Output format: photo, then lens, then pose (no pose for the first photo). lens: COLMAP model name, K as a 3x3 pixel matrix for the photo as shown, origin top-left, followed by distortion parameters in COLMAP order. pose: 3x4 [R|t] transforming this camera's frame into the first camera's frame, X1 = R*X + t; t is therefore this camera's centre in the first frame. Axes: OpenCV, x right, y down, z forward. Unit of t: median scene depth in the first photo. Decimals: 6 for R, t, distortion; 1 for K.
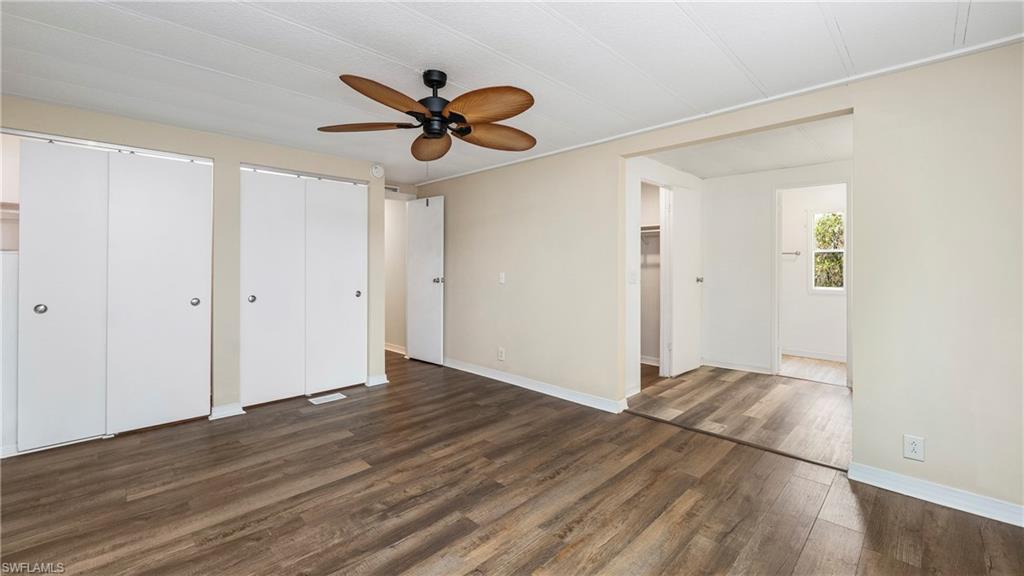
lens RADIAL K [[424.4, 0, 514.0], [0, 424.4, 283.4], [0, 0, 1]] dist [-0.003326, 0.003207]
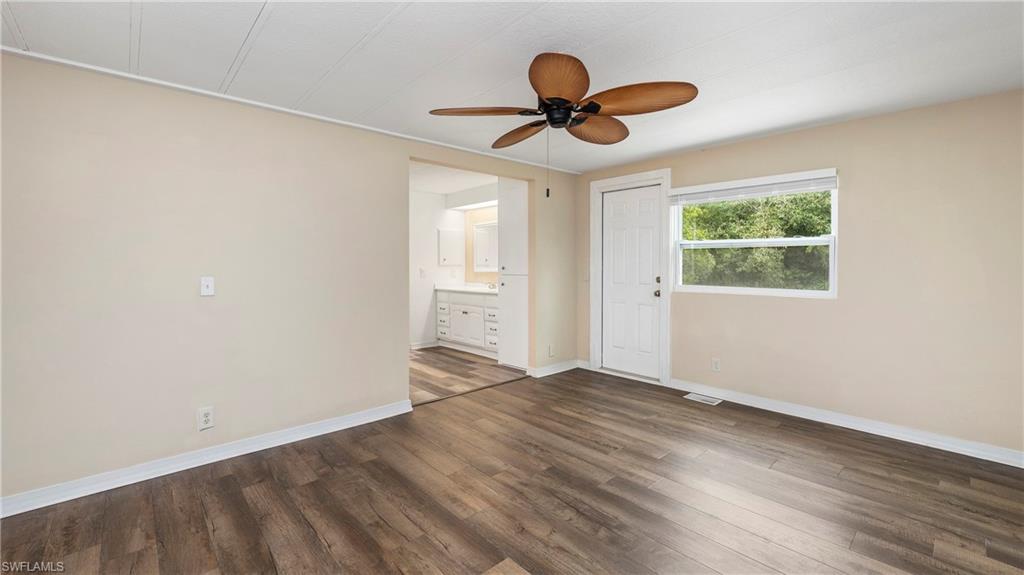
lens RADIAL K [[424.4, 0, 510.4], [0, 424.4, 287.8], [0, 0, 1]] dist [-0.003326, 0.003207]
pose [[0.042039, -0.052384, 0.997742, -0.983651], [0.046024, 0.997666, 0.050441, -0.035454], [-0.998055, 0.043799, 0.044352, 0.936294]]
